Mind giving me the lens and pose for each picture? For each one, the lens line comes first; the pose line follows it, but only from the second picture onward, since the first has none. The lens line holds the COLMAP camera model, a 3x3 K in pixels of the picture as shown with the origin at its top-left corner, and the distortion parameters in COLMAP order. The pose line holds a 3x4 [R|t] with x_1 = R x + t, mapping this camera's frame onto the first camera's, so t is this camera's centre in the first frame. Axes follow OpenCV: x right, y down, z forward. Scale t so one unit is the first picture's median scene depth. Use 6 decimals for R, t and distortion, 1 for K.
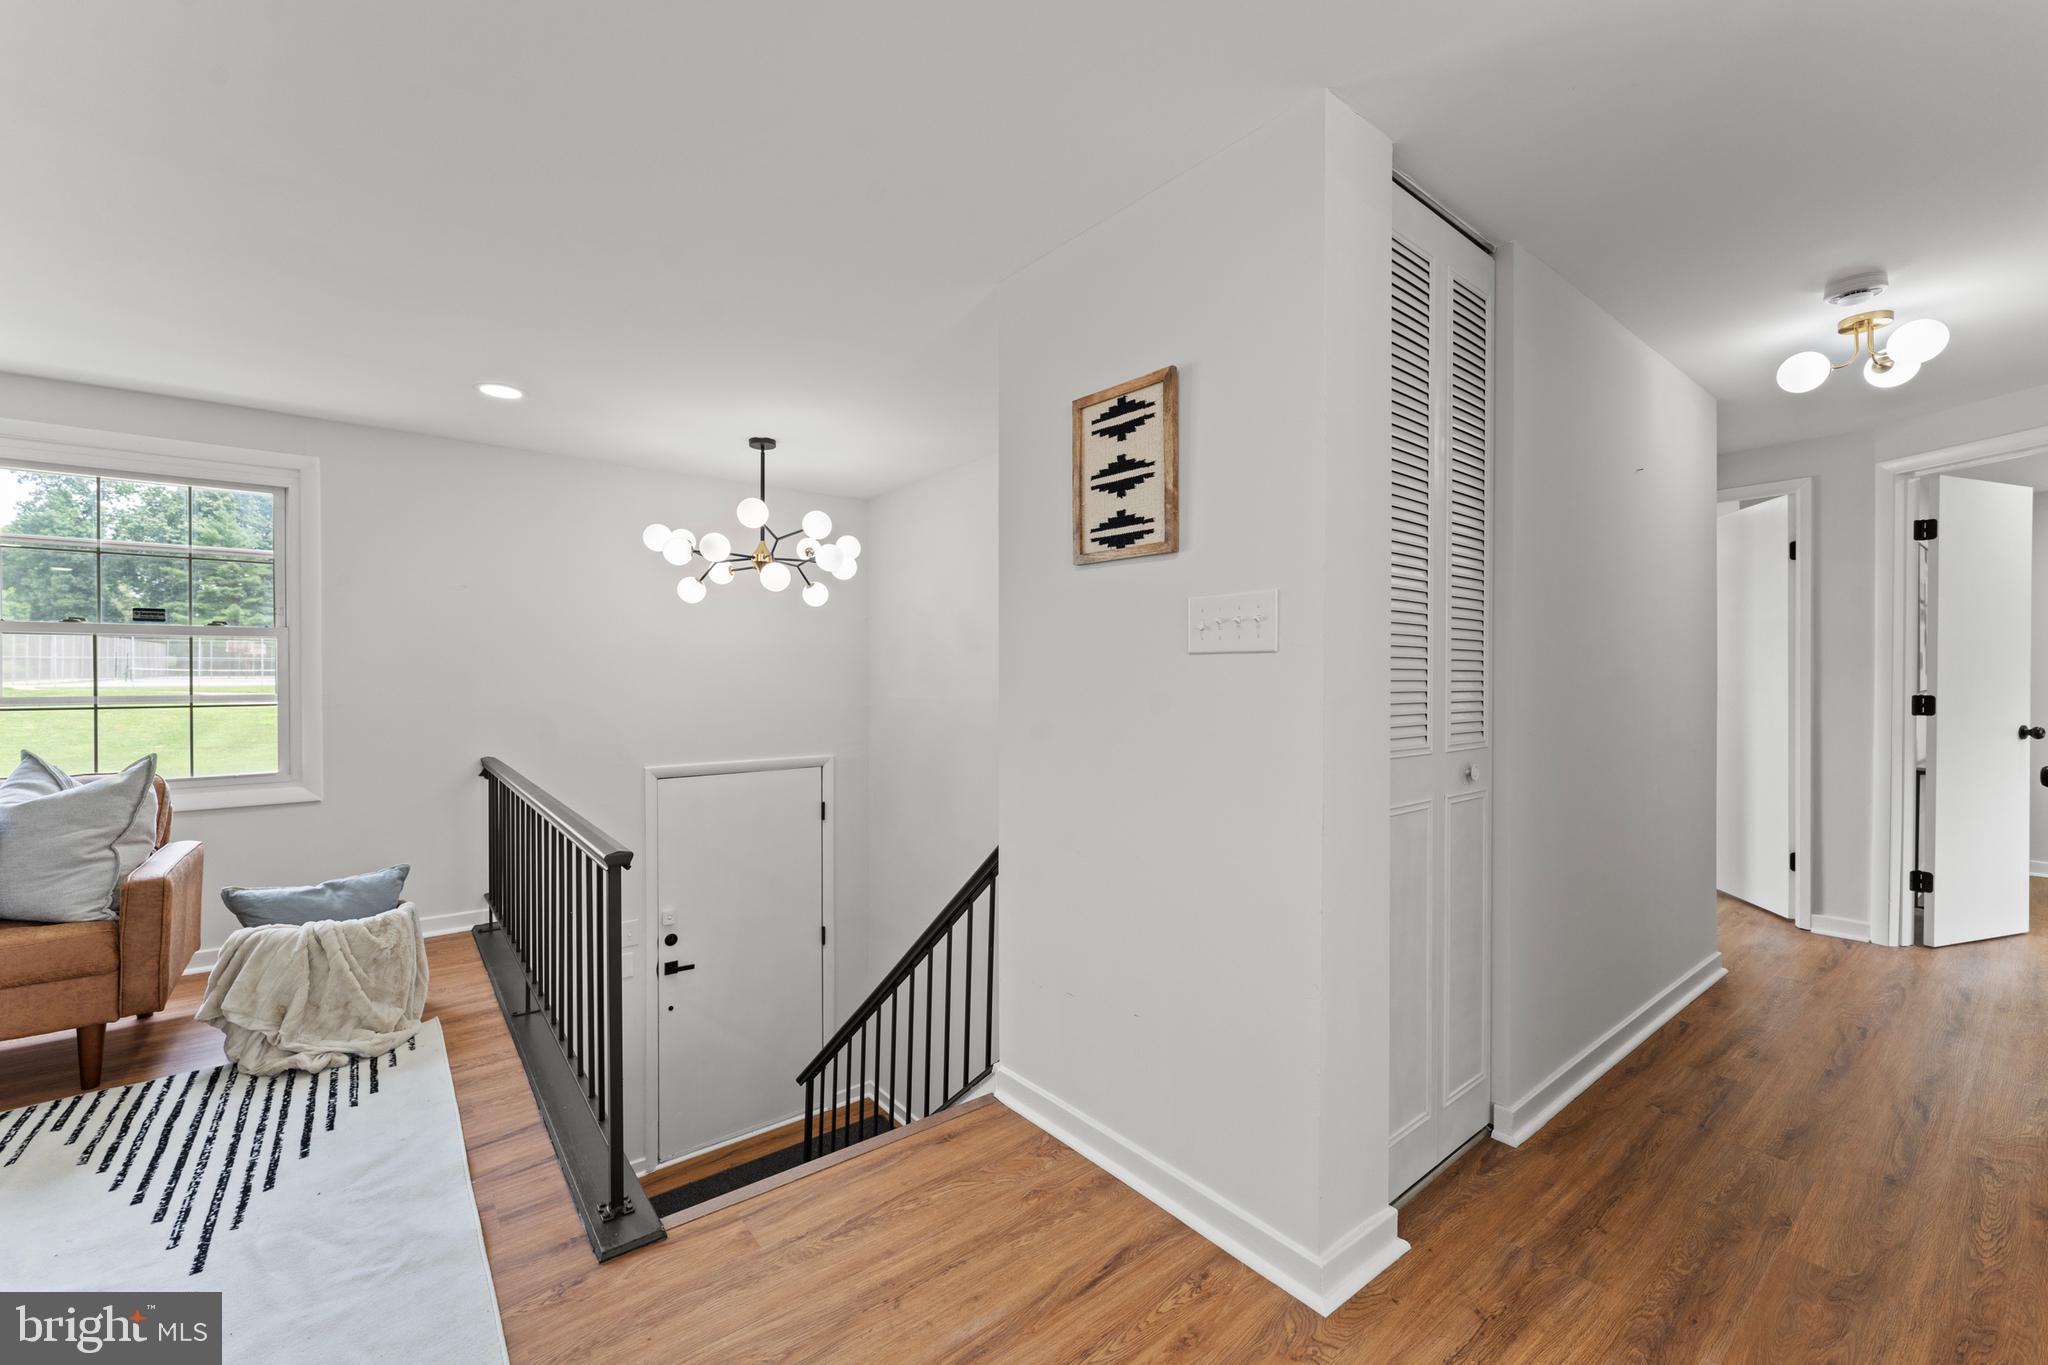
lens RADIAL K [[817.7, 0, 1019.2], [0, 817.7, 675.6], [0, 0, 1]] dist [0.001224, -0.000459]
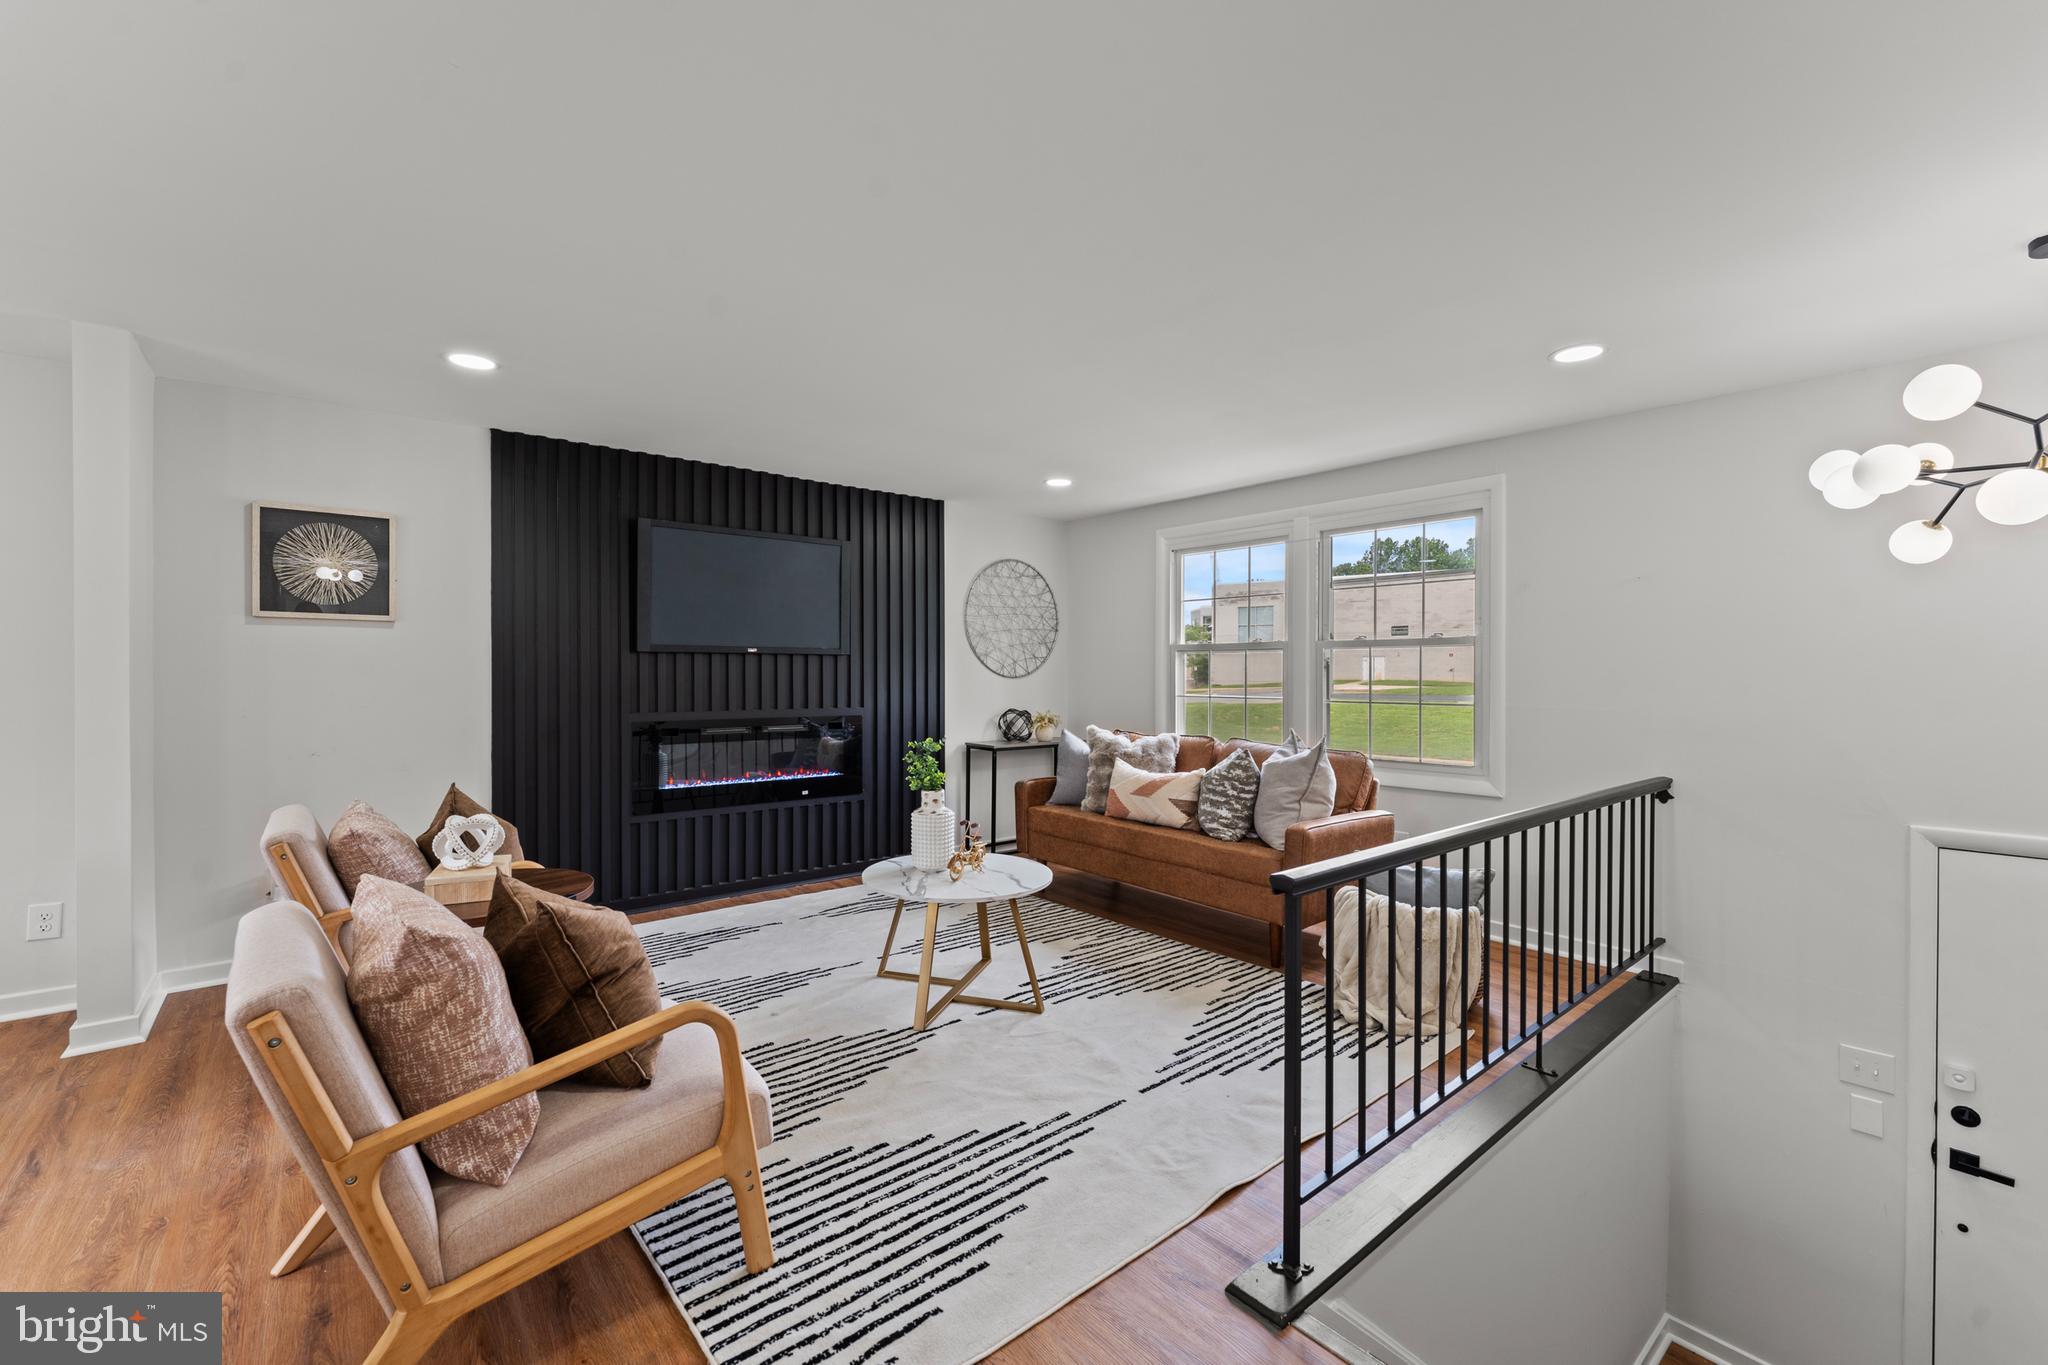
lens RADIAL K [[840.8, 0, 1018.2], [0, 840.8, 677.9], [0, 0, 1]] dist [-0.003209, 0.000453]
pose [[0.029993, 0.003586, -0.999544, 0.243967], [-0.004430, 0.999984, 0.003455, -0.003804], [0.999540, 0.004325, 0.030008, 0.381863]]
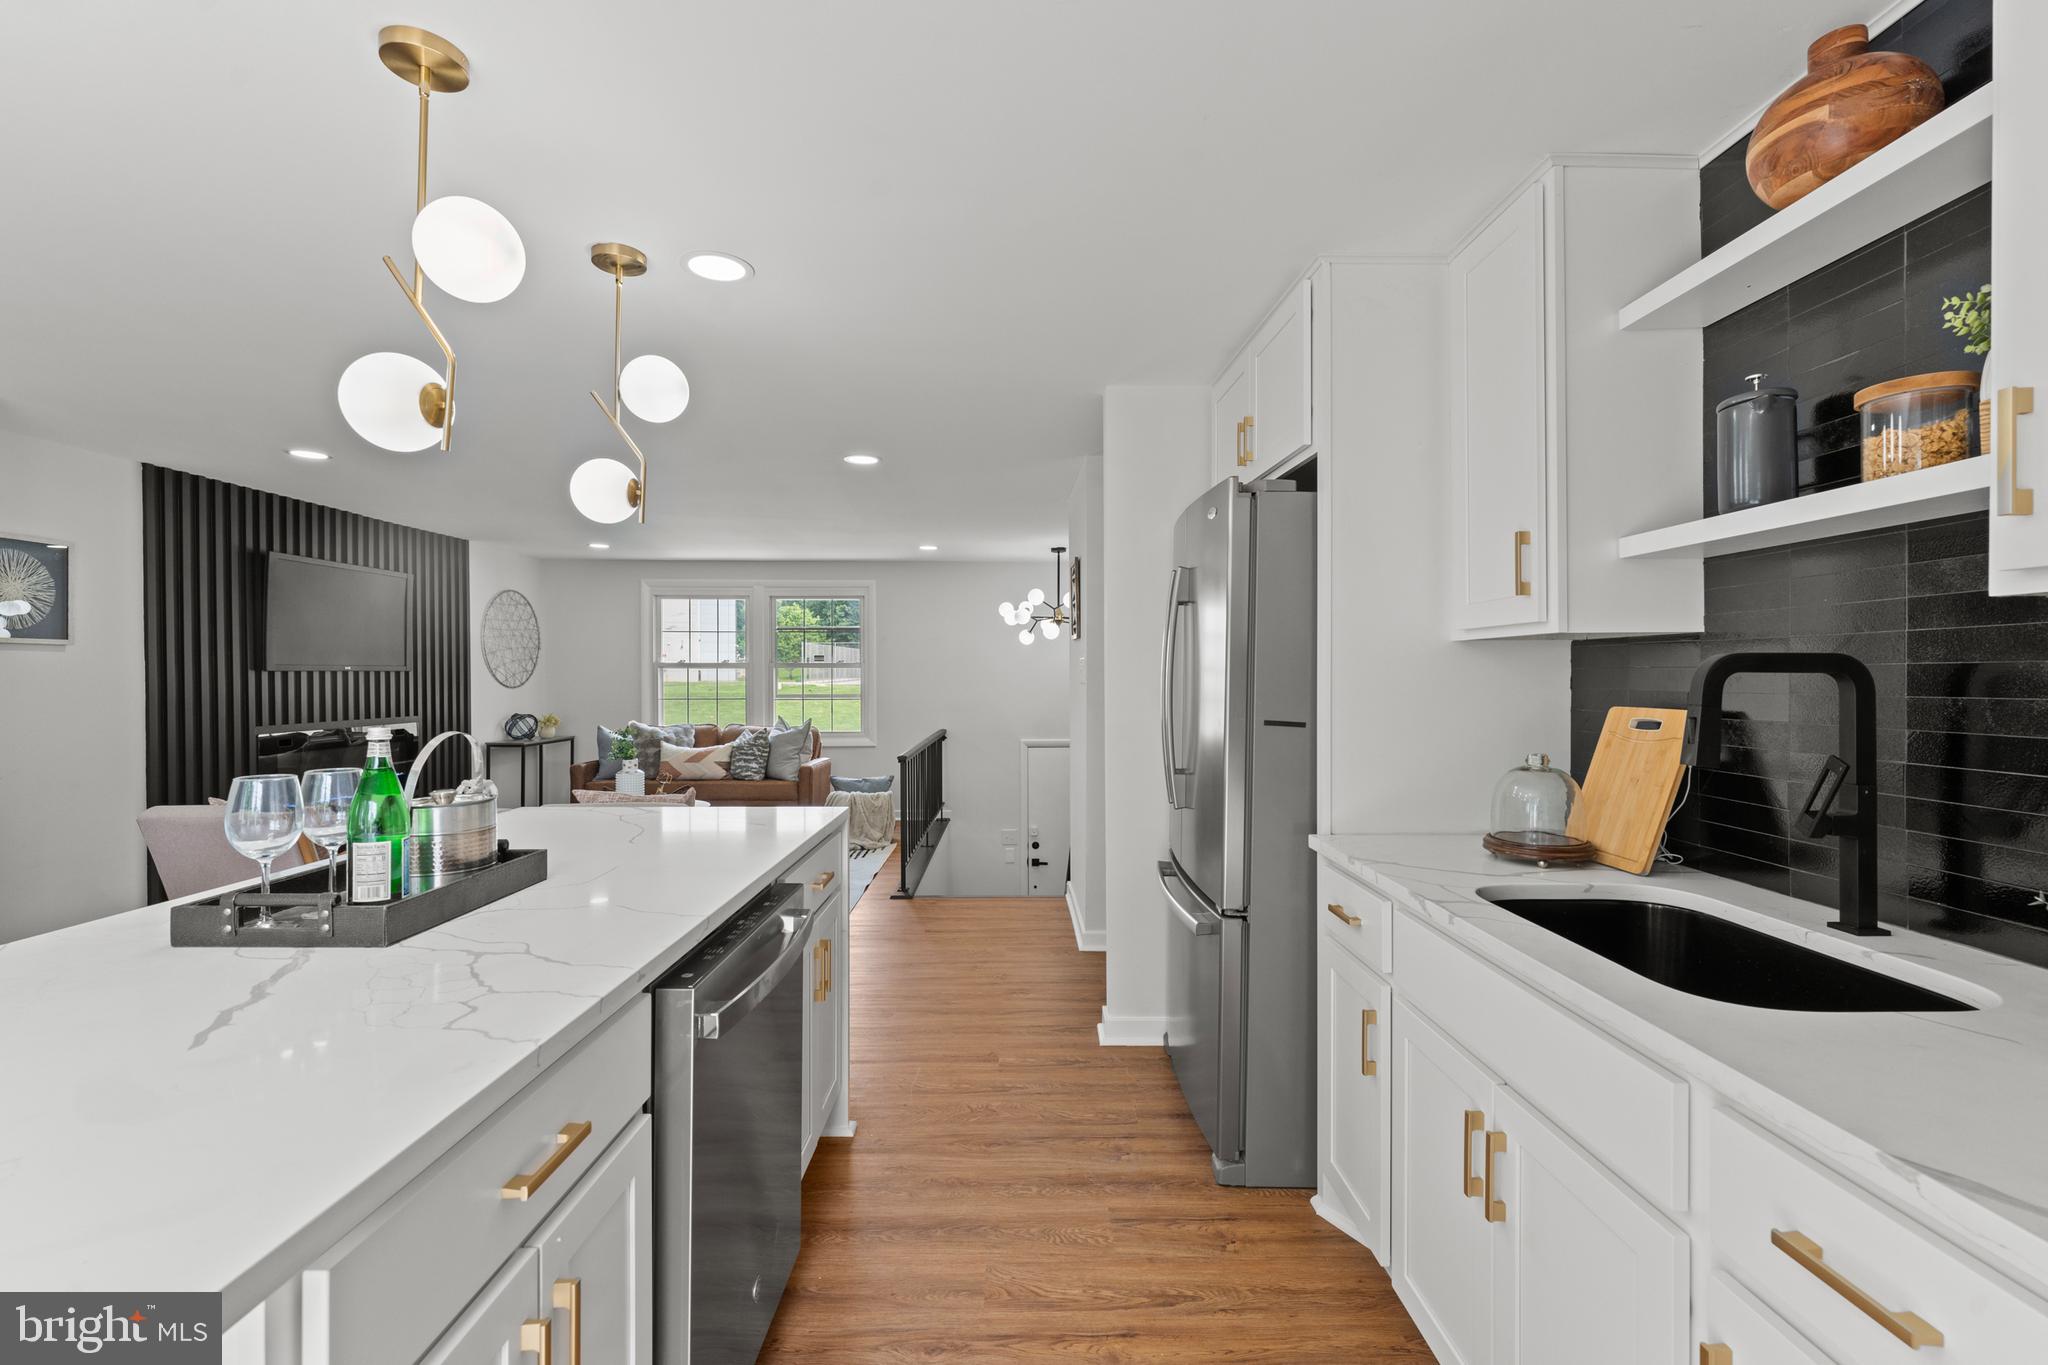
lens RADIAL K [[908.6, 0, 1024.0], [0, 908.6, 682.5], [0, 0, 1]] dist [-0.000500, -0.000017]
pose [[0.784950, 0.003163, -0.619551, 0.965630], [0.001080, 0.999978, 0.006474, -0.026272], [0.619558, -0.005751, 0.784930, -0.634754]]
